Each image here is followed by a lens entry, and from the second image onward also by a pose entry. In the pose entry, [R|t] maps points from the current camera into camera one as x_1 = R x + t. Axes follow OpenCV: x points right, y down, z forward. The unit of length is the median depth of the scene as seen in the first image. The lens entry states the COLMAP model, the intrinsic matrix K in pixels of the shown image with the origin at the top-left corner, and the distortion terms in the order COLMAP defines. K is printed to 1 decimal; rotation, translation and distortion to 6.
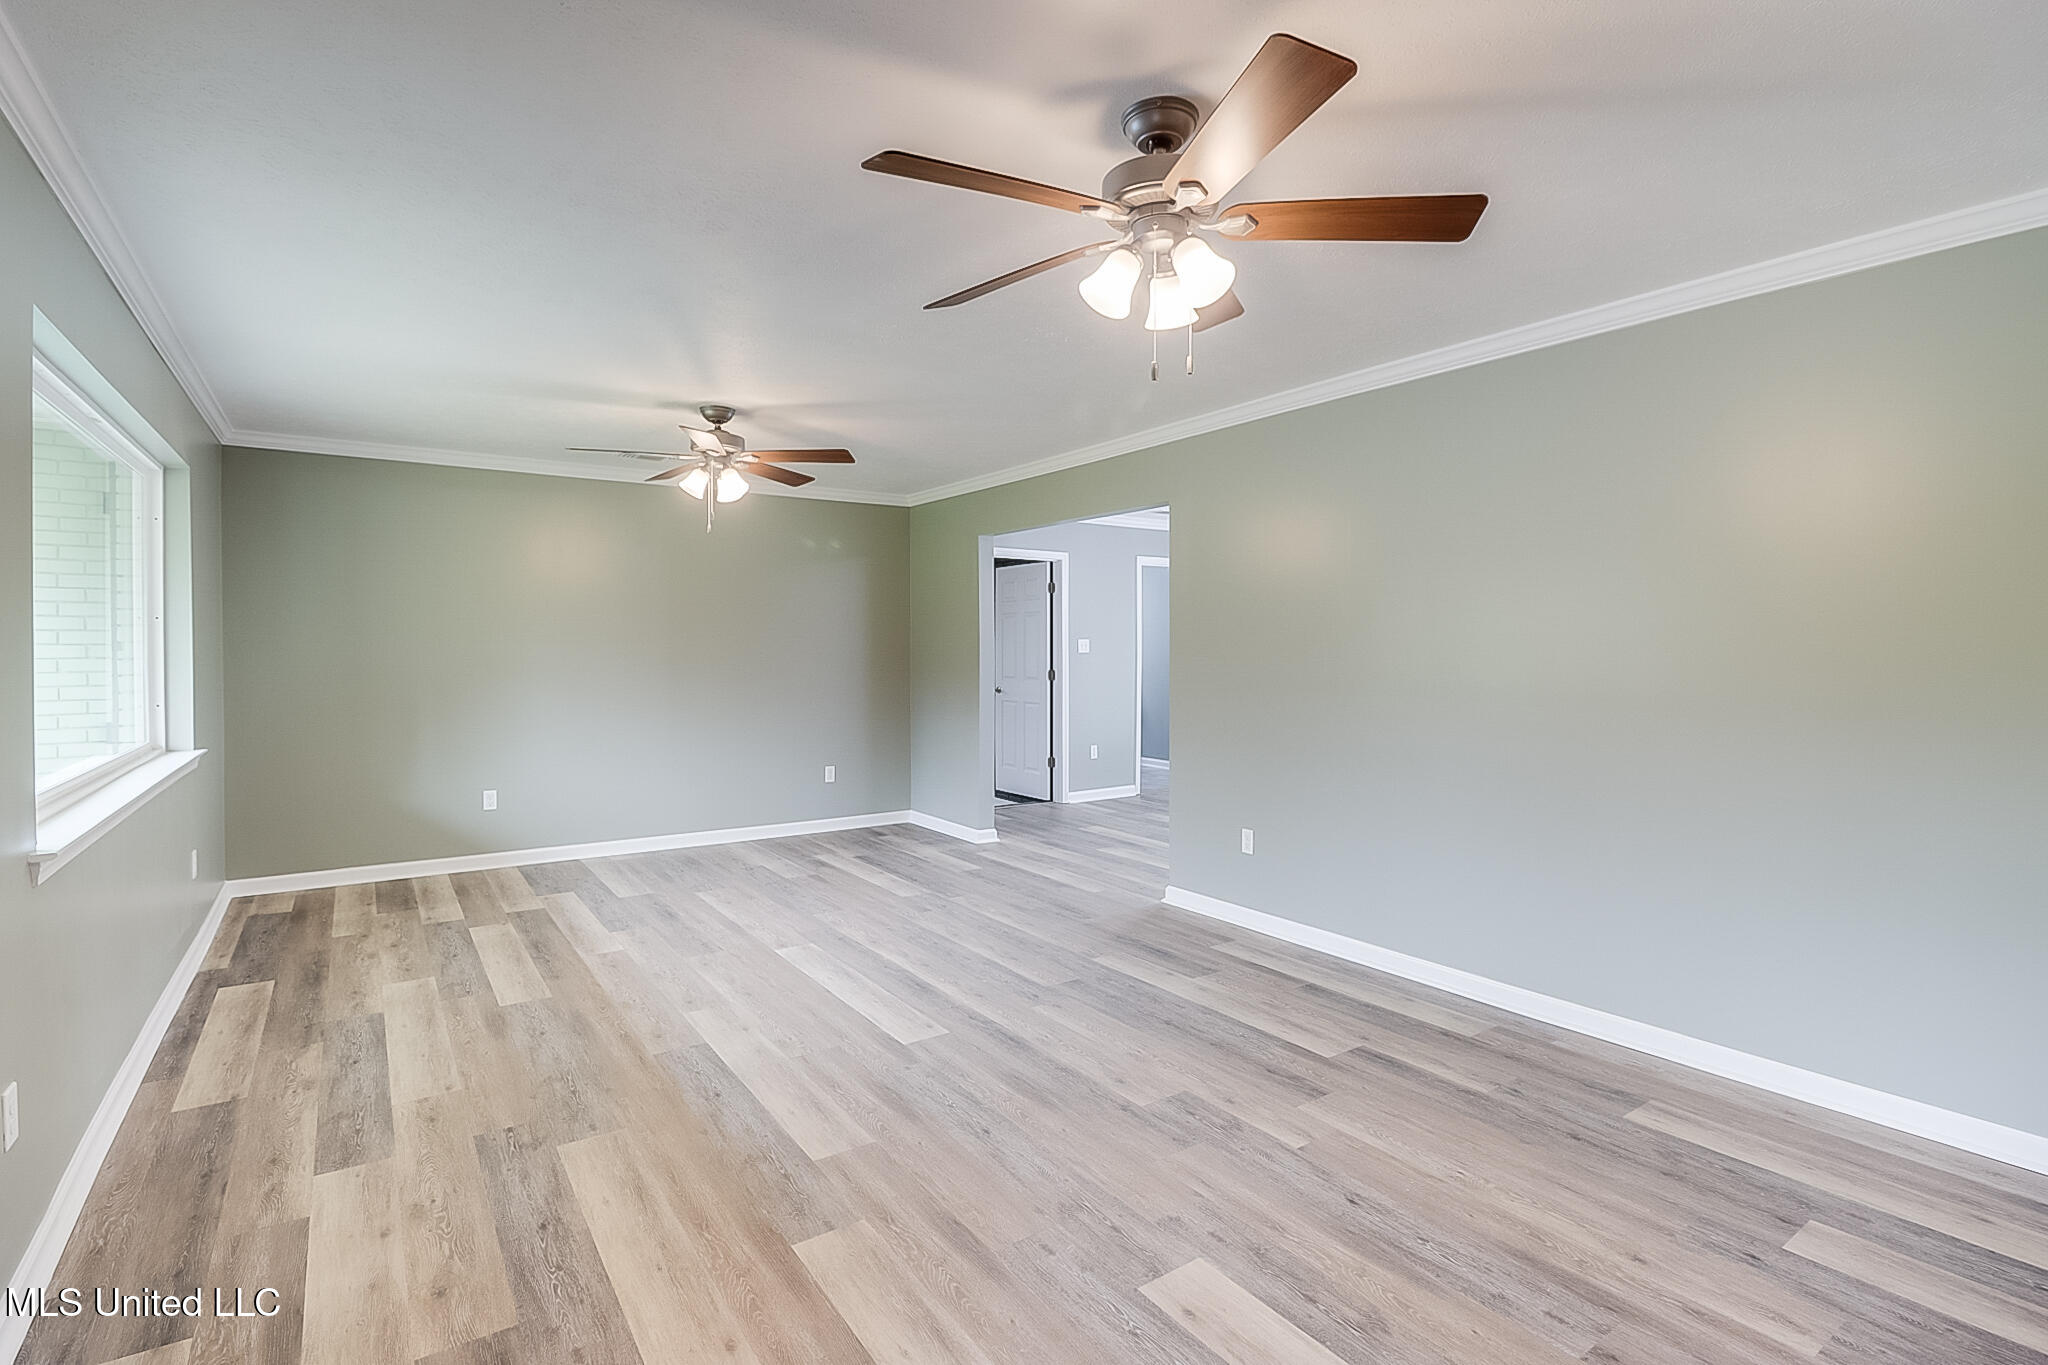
lens RADIAL K [[973.0, 0, 1023.8], [0, 973.0, 647.2], [0, 0, 1]] dist [-0.020570, -0.000383]
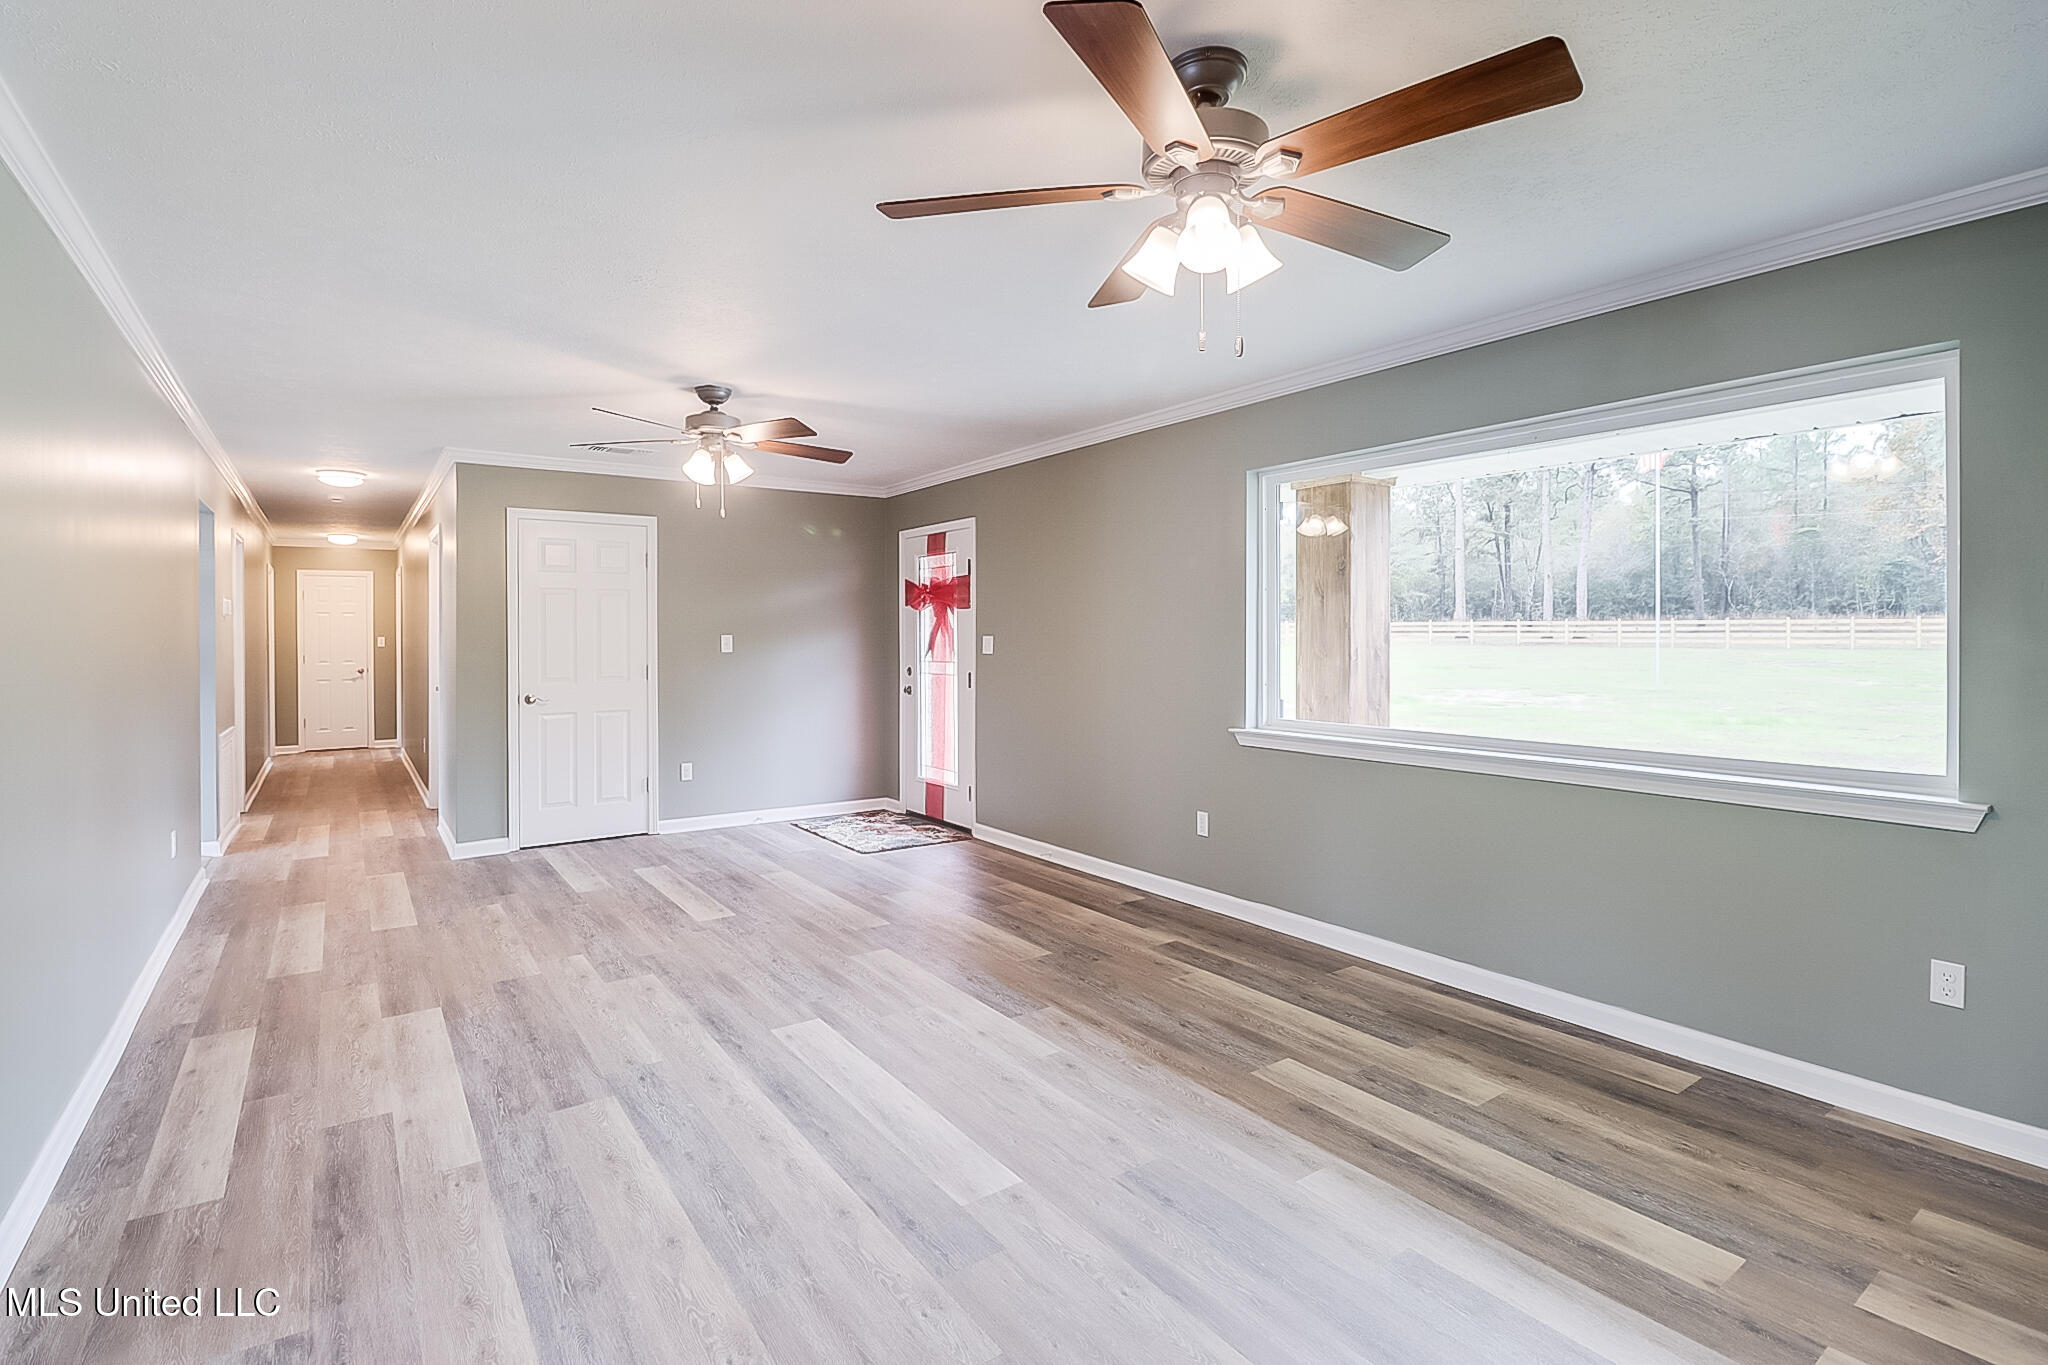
lens RADIAL K [[973.0, 0, 1023.8], [0, 973.0, 647.2], [0, 0, 1]] dist [-0.020570, -0.000383]
pose [[-0.999880, 0.003349, -0.015114, -0.318981], [0.003104, 0.999864, 0.016197, -0.005074], [0.015166, 0.016148, -0.999755, 1.975348]]
